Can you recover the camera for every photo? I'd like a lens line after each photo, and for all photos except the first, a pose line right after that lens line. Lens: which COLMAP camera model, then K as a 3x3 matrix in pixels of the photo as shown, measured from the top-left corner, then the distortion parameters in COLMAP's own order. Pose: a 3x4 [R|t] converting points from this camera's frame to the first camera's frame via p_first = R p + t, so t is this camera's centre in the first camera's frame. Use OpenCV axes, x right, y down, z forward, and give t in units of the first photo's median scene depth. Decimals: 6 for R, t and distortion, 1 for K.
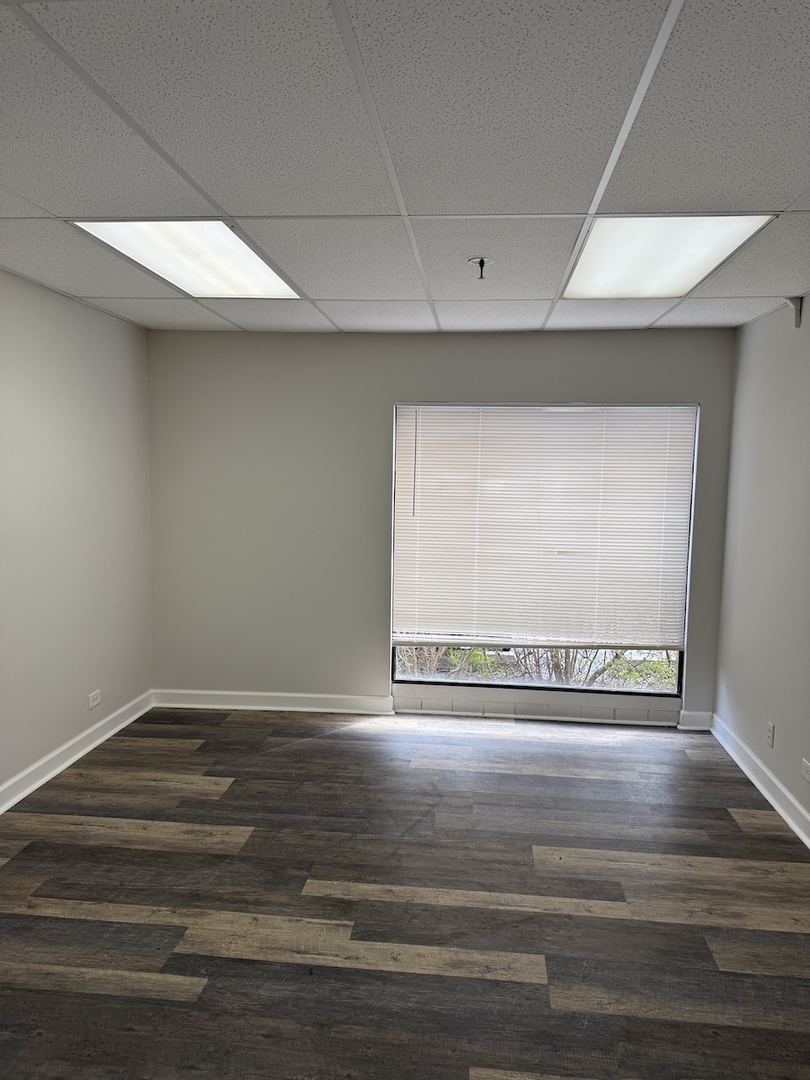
lens RADIAL K [[760.1, 0, 405.0], [0, 760.1, 540.0], [0, 0, 1]] dist [0.123227, -0.192941]
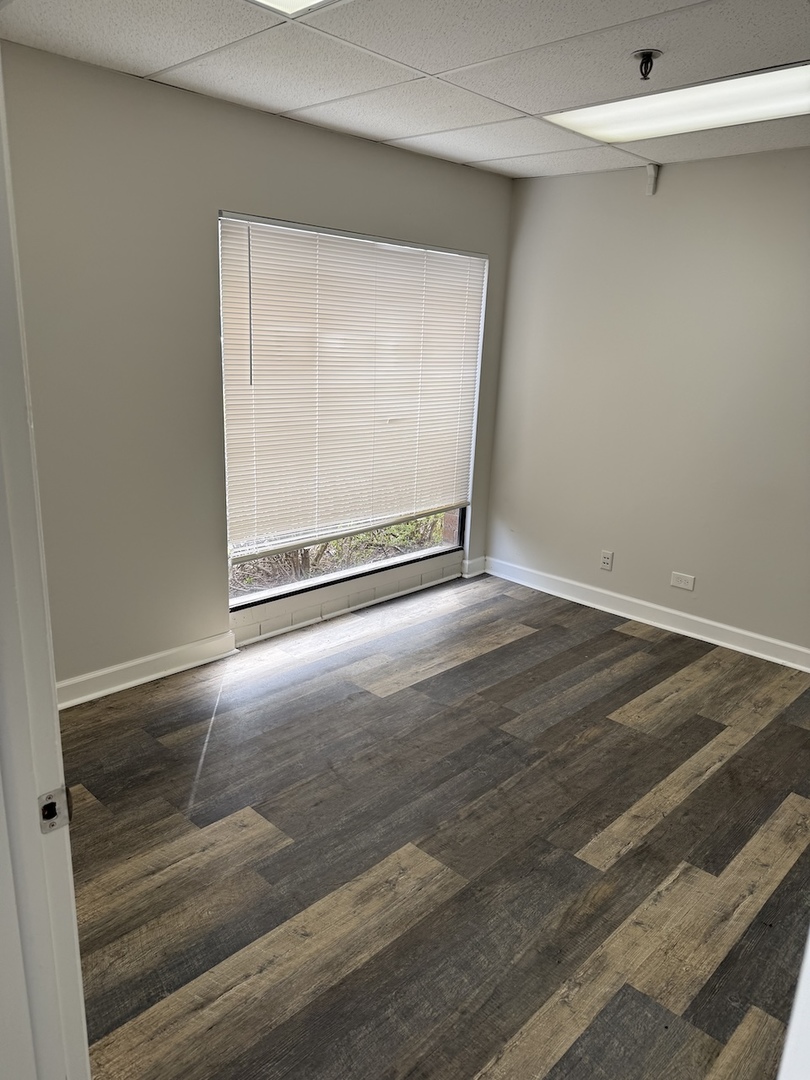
lens RADIAL K [[760.1, 0, 405.0], [0, 760.1, 540.0], [0, 0, 1]] dist [0.123227, -0.192941]
pose [[0.613806, -0.198553, 0.764080, -0.593070], [0.047772, 0.975424, 0.215097, -0.045458], [-0.788010, -0.095526, 0.608207, 0.518689]]
